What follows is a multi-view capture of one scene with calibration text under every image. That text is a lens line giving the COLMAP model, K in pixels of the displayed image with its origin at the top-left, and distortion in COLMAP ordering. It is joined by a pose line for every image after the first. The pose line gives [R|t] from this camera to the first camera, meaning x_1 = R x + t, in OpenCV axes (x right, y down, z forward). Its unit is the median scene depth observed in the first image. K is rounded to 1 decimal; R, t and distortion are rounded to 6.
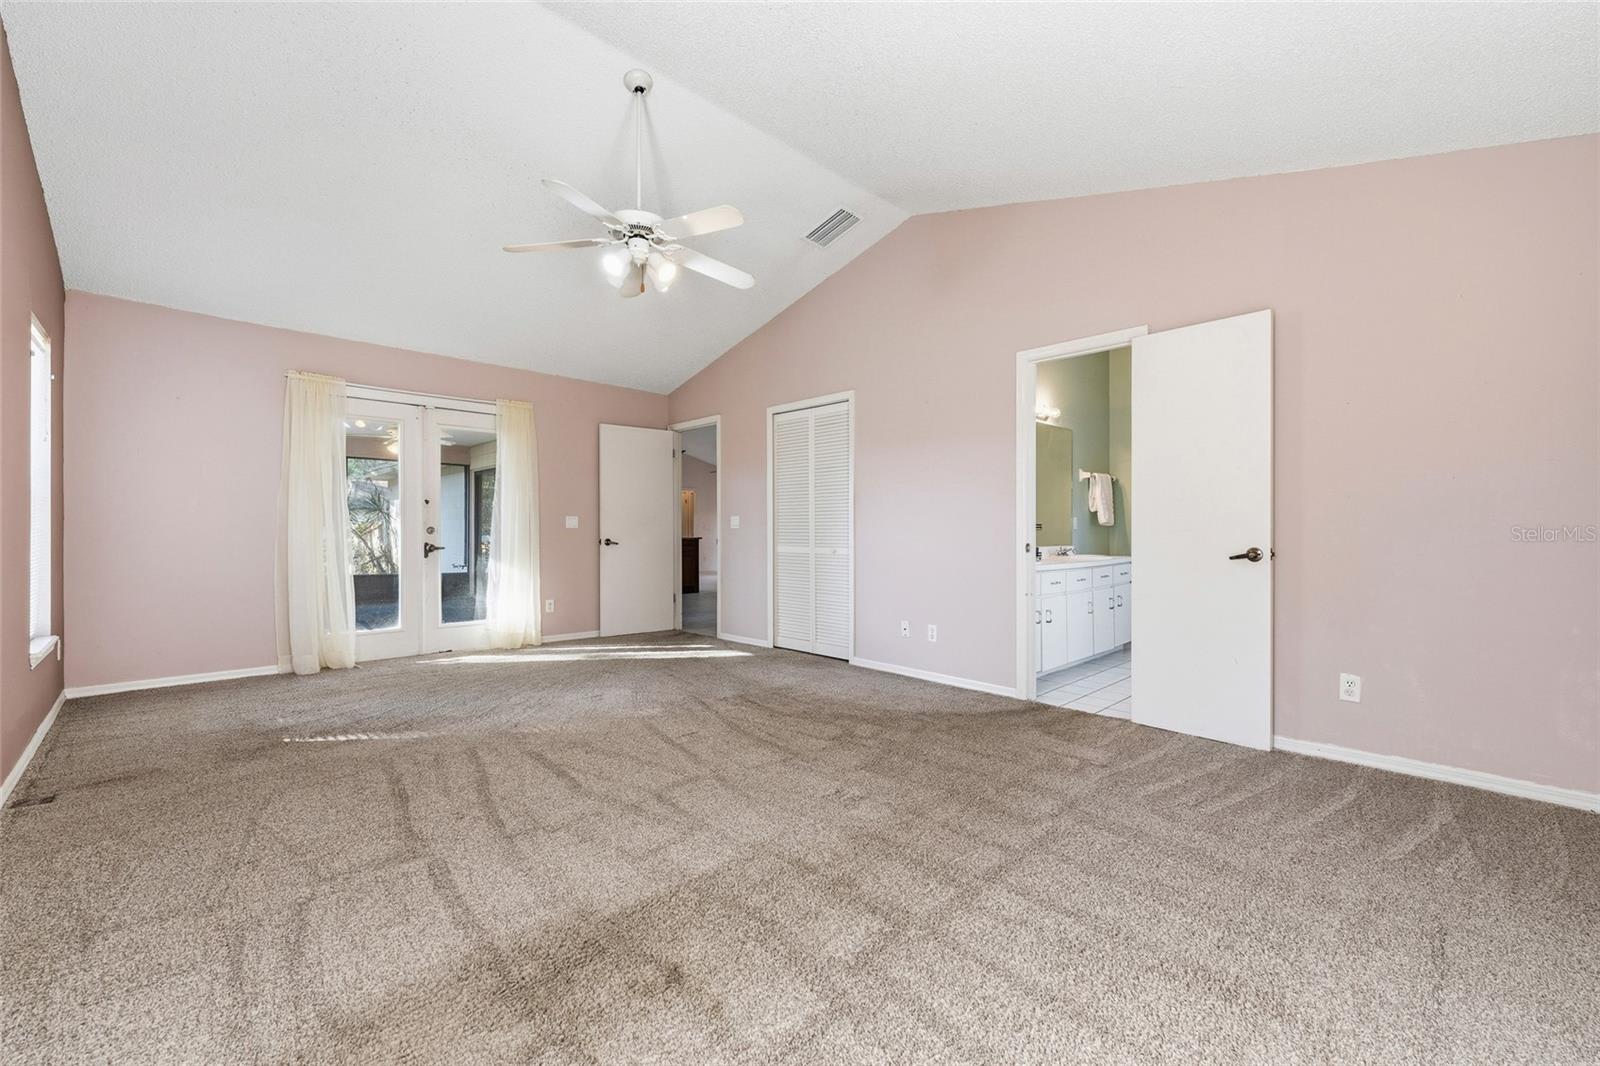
lens RADIAL K [[653.3, 0, 797.8], [0, 653.3, 530.1], [0, 0, 1]] dist [-0.002665, -0.000408]
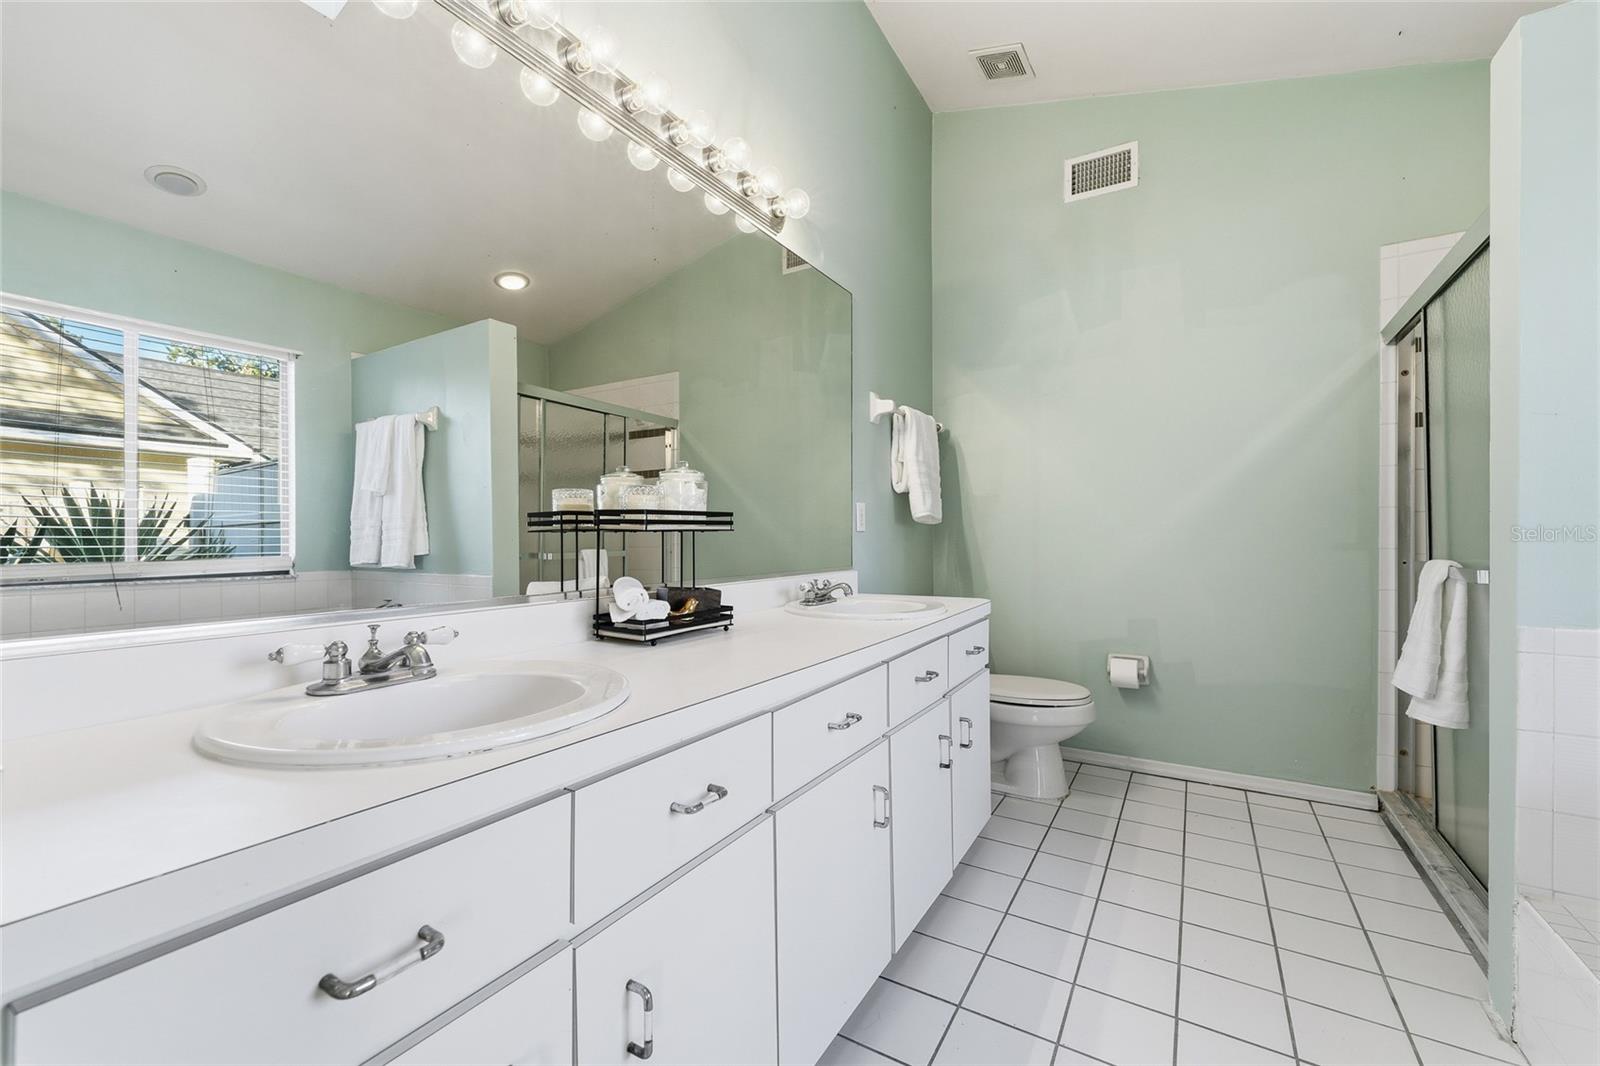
lens RADIAL K [[653.3, 0, 800.6], [0, 653.3, 535.1], [0, 0, 1]] dist [-0.002665, -0.000408]
pose [[0.967094, -0.000290, 0.254419, 0.275786], [0.002781, 0.999952, -0.009434, 0.005041], [-0.254404, 0.009831, 0.967048, 0.592661]]
